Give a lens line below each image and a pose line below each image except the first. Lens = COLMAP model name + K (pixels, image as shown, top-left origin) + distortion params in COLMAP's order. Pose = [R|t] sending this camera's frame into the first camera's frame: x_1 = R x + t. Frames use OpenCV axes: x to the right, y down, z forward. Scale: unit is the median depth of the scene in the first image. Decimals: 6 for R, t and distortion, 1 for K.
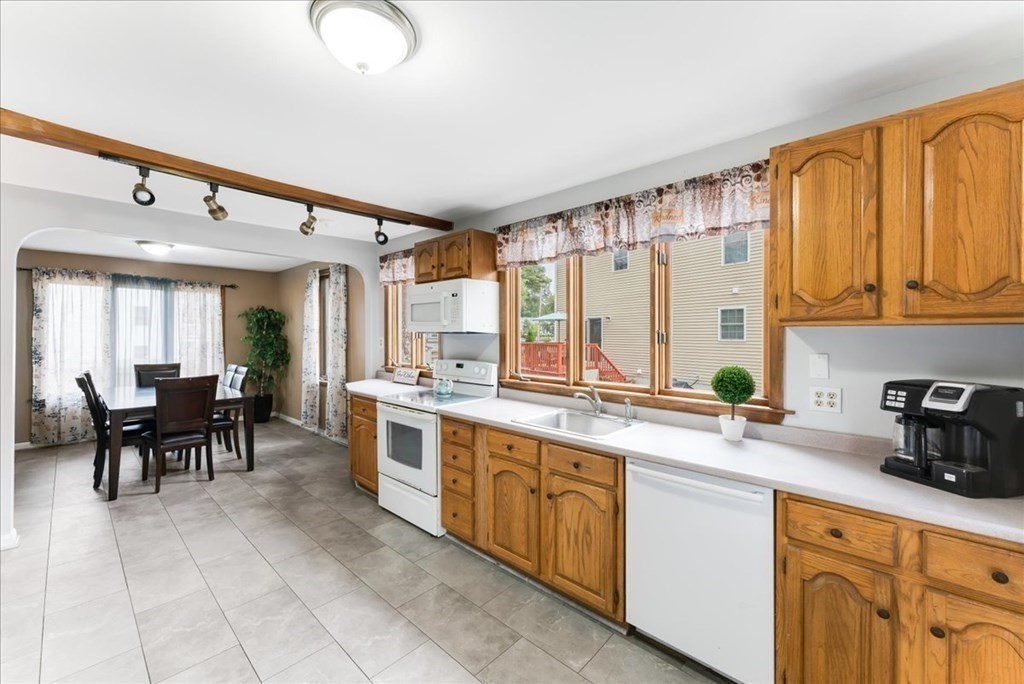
lens RADIAL K [[407.8, 0, 510.6], [0, 407.8, 333.5], [0, 0, 1]] dist [0.003356, 0.000015]
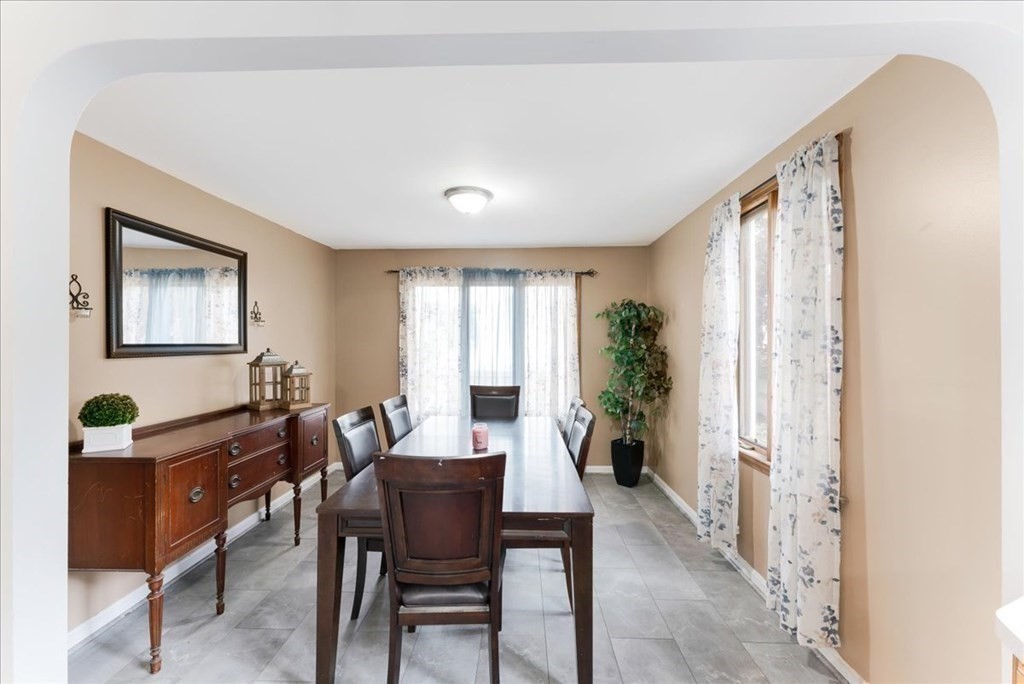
lens RADIAL K [[407.8, 0, 508.7], [0, 407.8, 343.7], [0, 0, 1]] dist [0.003356, 0.000015]
pose [[0.656540, -0.000390, -0.754291, -0.274131], [-0.000930, 0.999999, -0.001326, 0.002434], [0.754291, 0.001572, 0.656538, 0.479497]]
